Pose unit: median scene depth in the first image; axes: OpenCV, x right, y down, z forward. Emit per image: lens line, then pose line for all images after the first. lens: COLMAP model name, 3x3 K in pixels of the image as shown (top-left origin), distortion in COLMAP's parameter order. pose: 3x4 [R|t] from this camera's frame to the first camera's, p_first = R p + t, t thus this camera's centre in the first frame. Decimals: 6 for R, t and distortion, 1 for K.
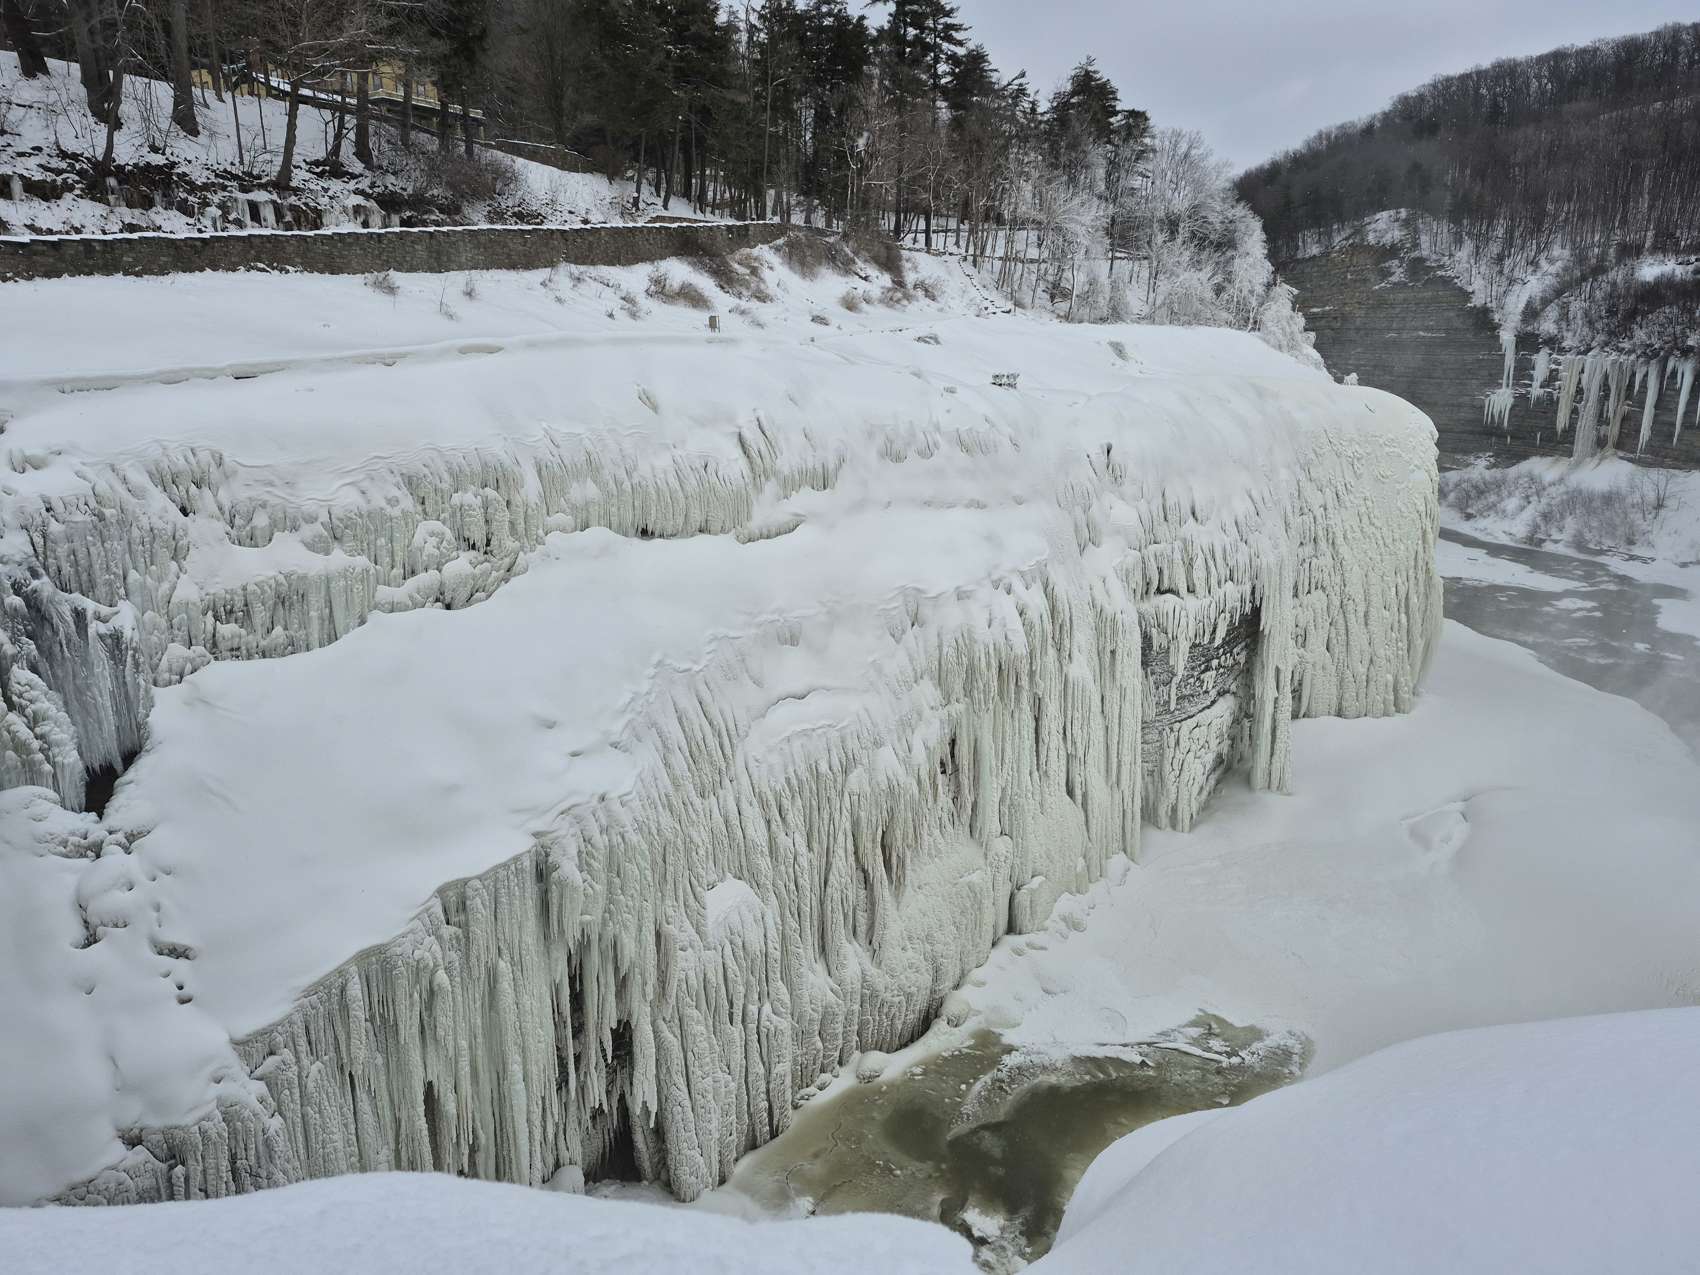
lens RADIAL K [[1155.8, 0, 860.3], [0, 1155.8, 623.1], [0, 0, 1]] dist [0.121087, -0.143813]
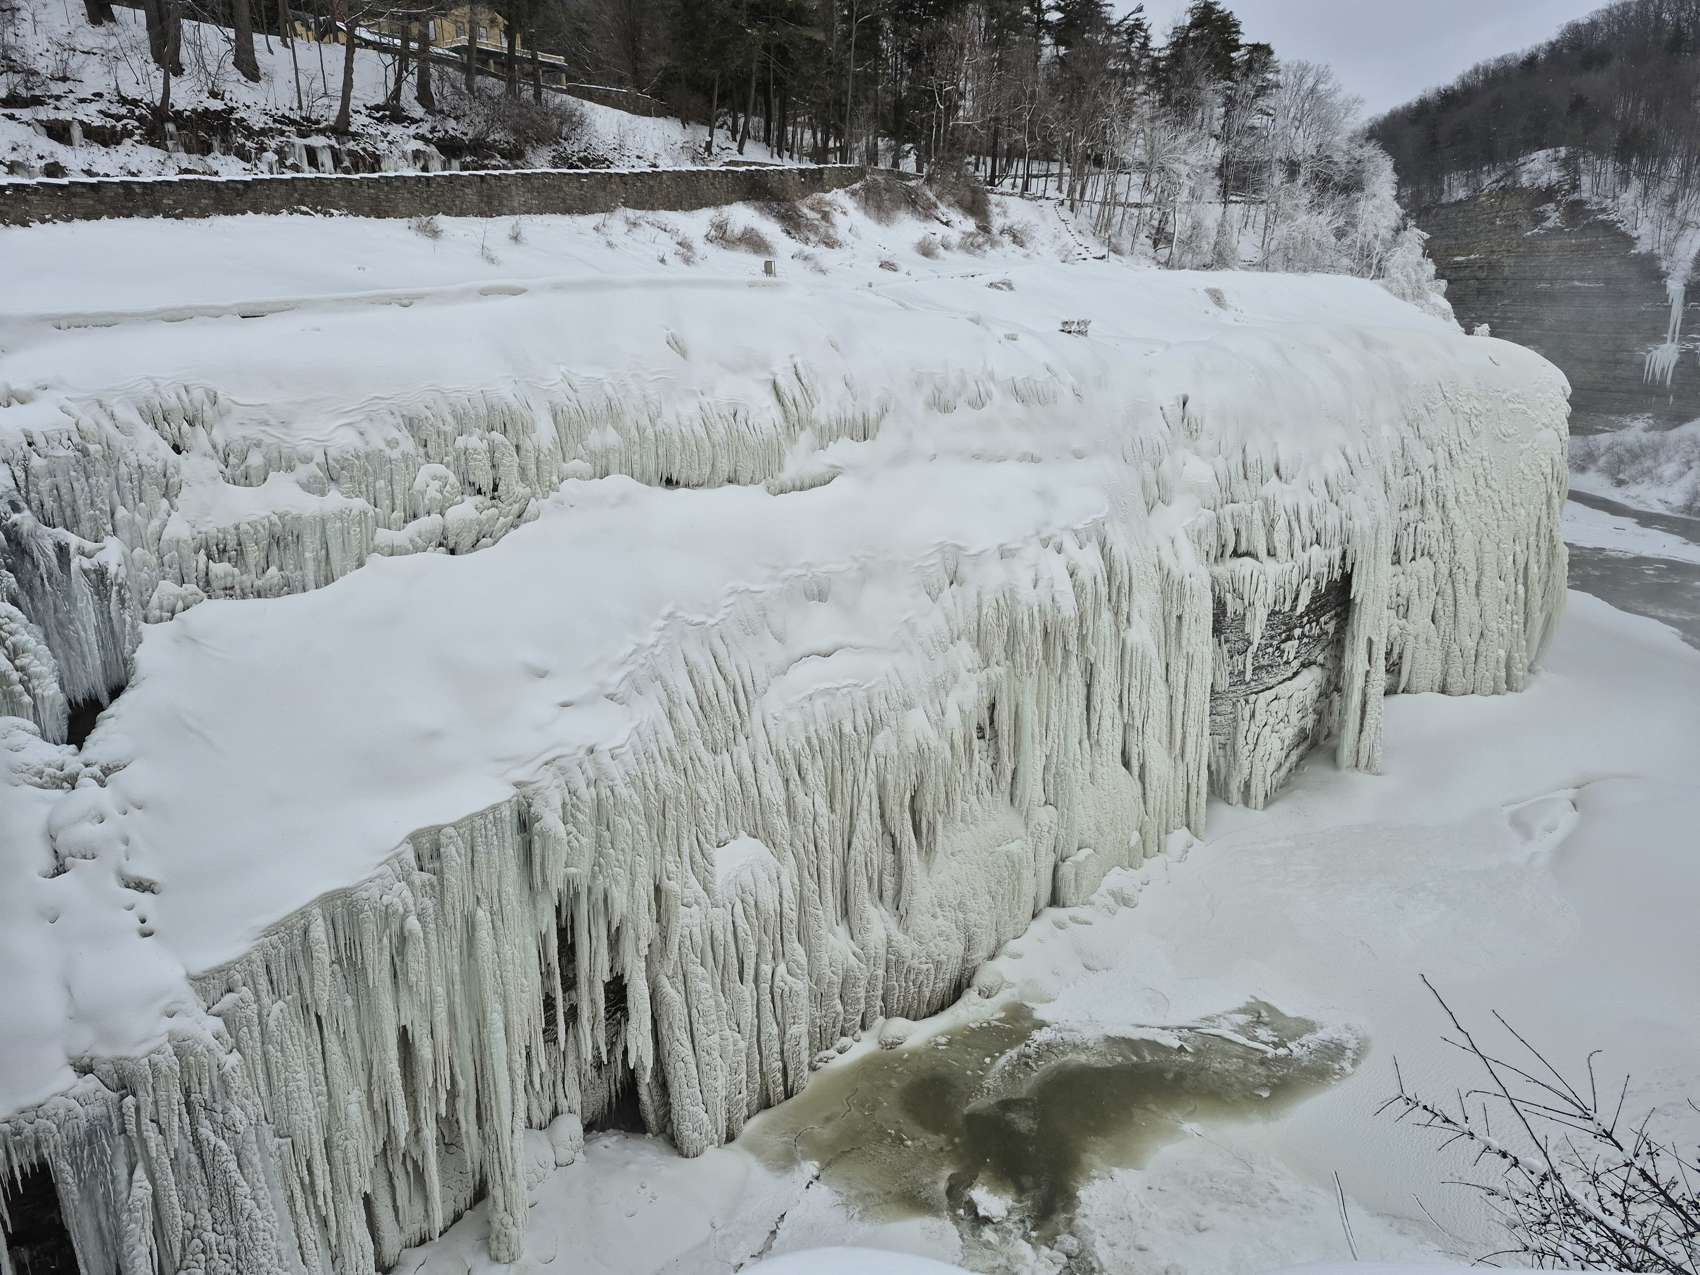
lens RADIAL K [[1158.4, 0, 843.2], [0, 1158.4, 625.6], [0, 0, 1]] dist [0.122229, -0.152426]
pose [[0.994162, 0.027088, -0.104438, 0.093956], [-0.023209, 0.999001, 0.038187, 0.003296], [0.105368, -0.035540, 0.993798, 0.054336]]
